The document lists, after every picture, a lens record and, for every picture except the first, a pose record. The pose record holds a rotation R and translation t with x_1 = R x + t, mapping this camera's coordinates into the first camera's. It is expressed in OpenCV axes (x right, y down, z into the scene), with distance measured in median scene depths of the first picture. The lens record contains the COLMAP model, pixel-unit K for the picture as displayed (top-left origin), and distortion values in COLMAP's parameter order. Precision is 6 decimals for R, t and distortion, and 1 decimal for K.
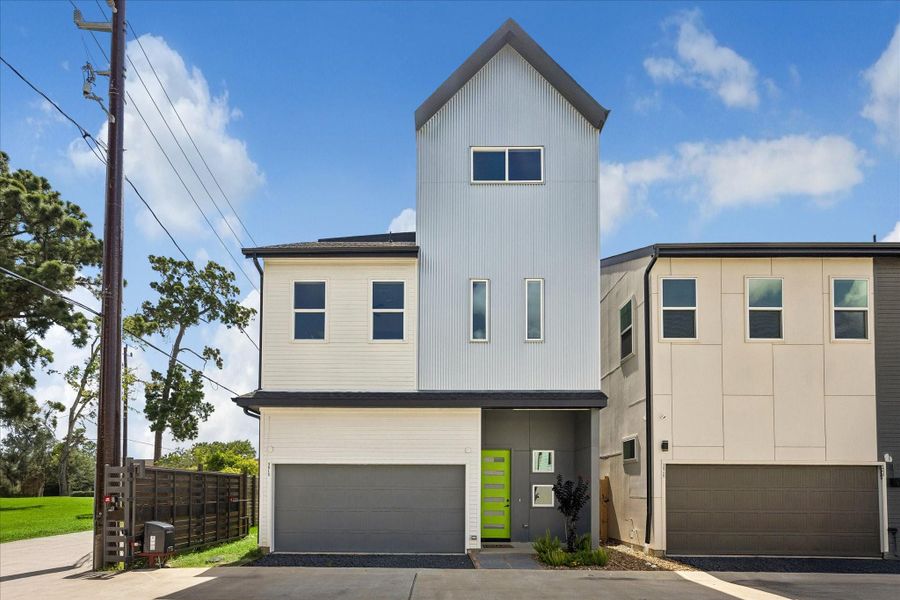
lens RADIAL K [[353.2, 0, 451.4], [0, 353.2, 303.5], [0, 0, 1]] dist [0.000737, 0.000048]
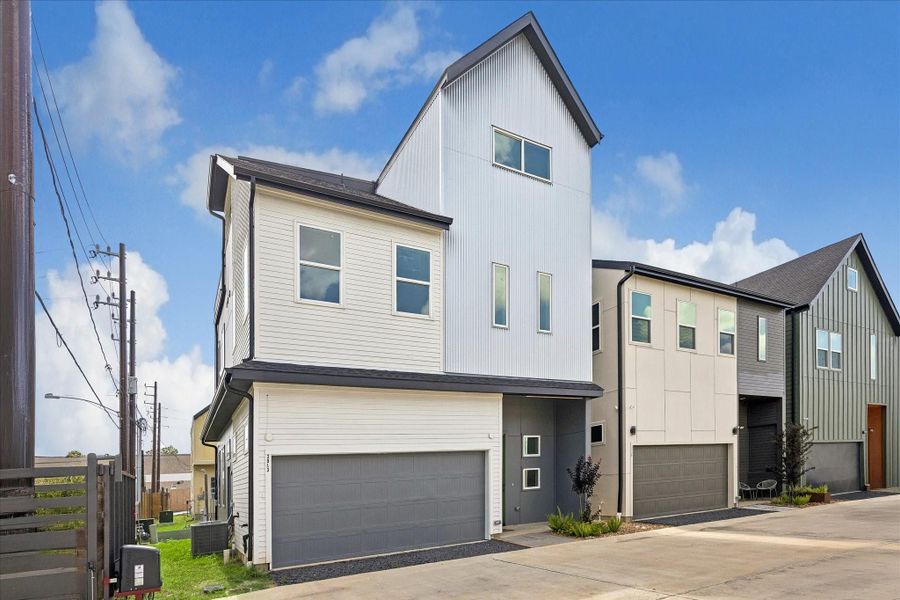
lens RADIAL K [[410.9, 0, 450.0], [0, 410.9, 256.8], [0, 0, 1]] dist [0.000892, 0.000564]
pose [[0.878544, 0.182991, 0.441219, -0.614391], [-0.175225, 0.982777, -0.058693, 0.004868], [-0.444360, -0.025749, 0.895478, 0.019485]]
